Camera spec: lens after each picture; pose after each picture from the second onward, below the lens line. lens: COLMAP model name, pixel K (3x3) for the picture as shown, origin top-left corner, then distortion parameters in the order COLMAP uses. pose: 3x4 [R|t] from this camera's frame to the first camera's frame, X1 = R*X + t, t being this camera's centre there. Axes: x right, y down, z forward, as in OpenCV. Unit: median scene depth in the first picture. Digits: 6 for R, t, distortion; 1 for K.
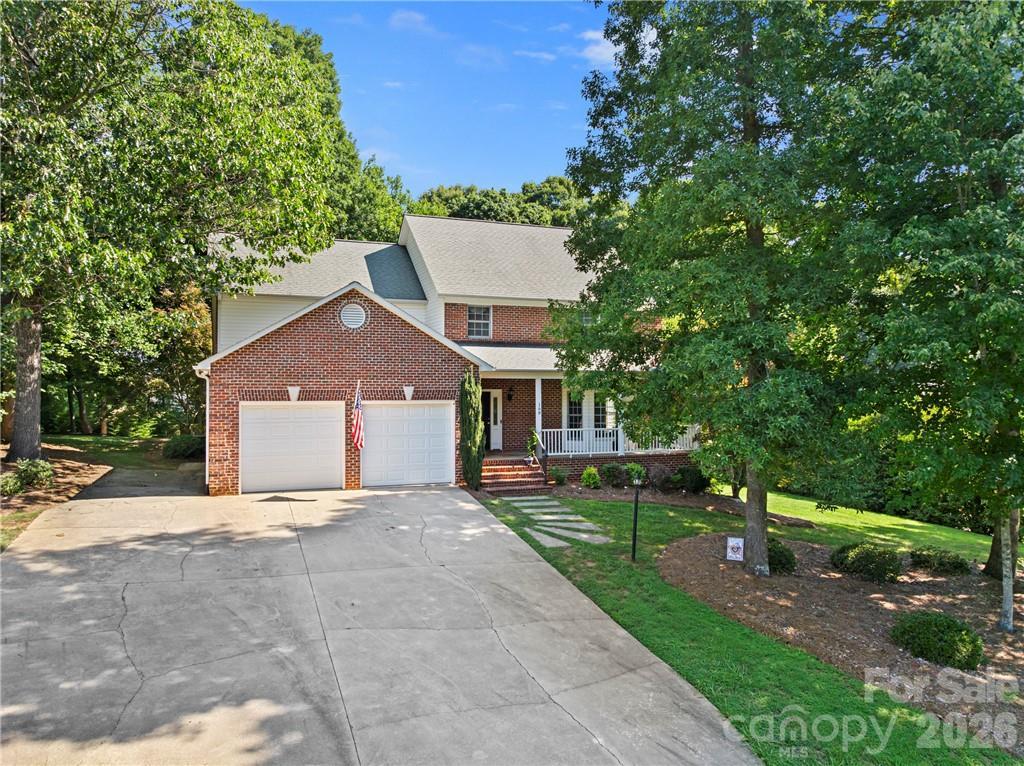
lens RADIAL K [[715.0, 0, 512.0], [0, 715.0, 383.0], [0, 0, 1]] dist [-0.038141, -0.001451]
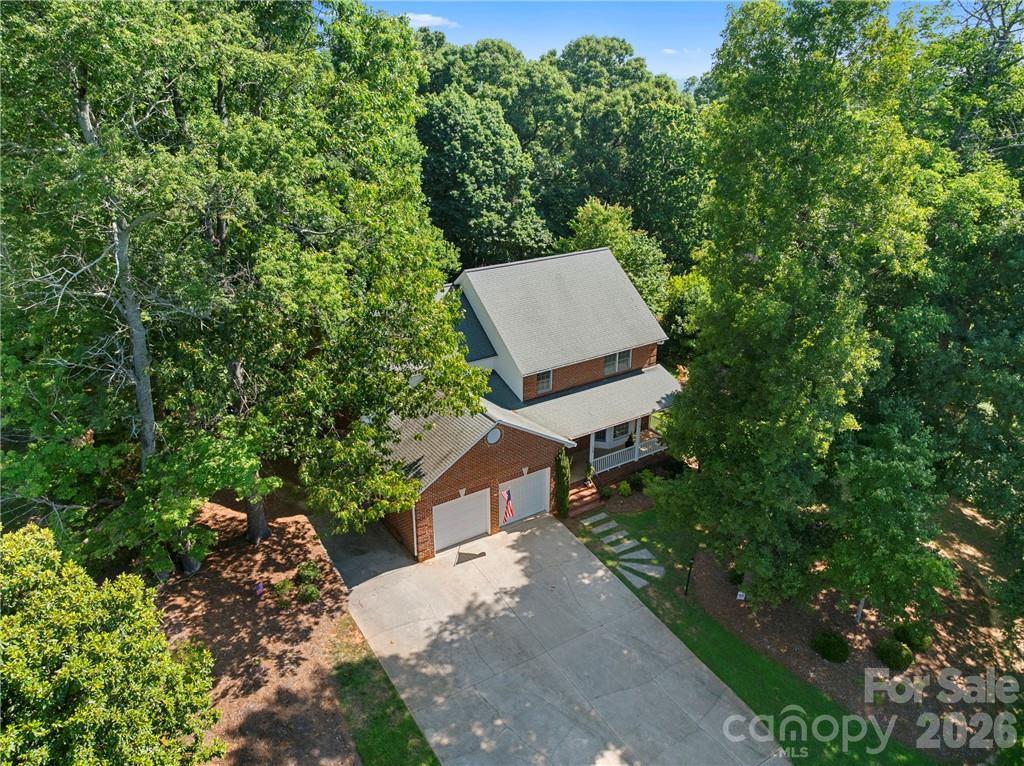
lens RADIAL K [[715.0, 0, 512.0], [0, 715.0, 383.0], [0, 0, 1]] dist [-0.038141, -0.001451]
pose [[0.980765, -0.085762, 0.175342, -0.403238], [0.009680, 0.918570, 0.395140, -0.726436], [-0.194952, -0.385842, 0.901731, -0.288898]]
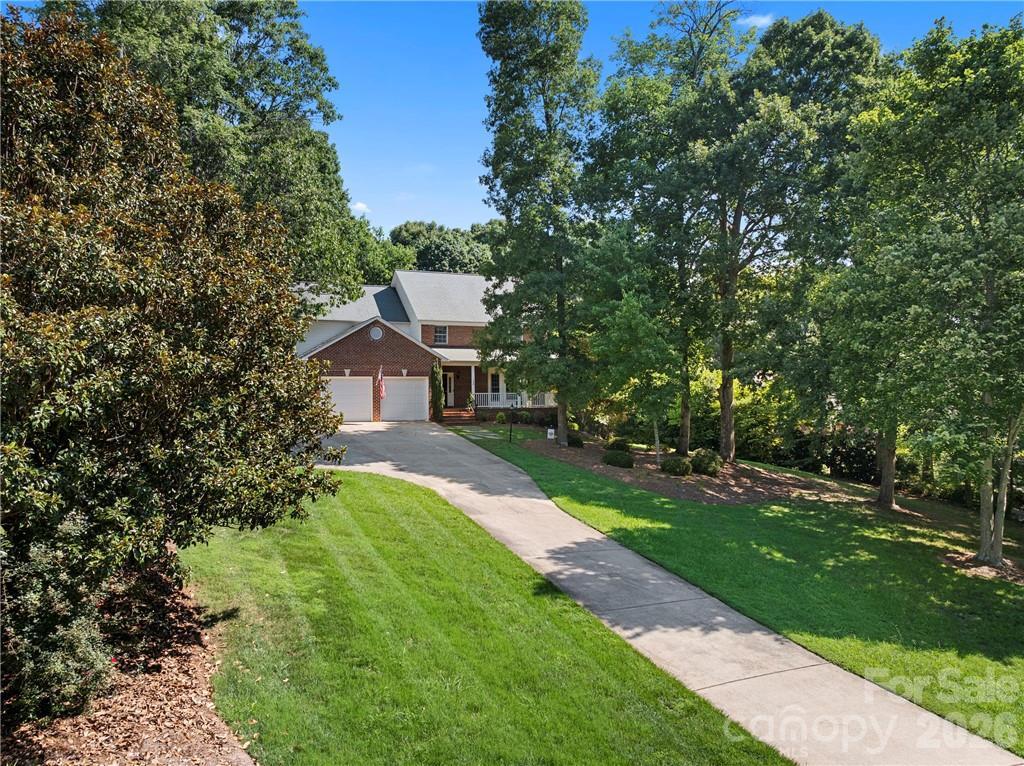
lens RADIAL K [[715.0, 0, 512.0], [0, 715.0, 383.0], [0, 0, 1]] dist [-0.038141, -0.001451]
pose [[0.998294, -0.006858, 0.057984, 0.031394], [0.006937, 0.999975, -0.001151, 0.043492], [-0.057975, 0.001551, 0.998317, -0.896764]]
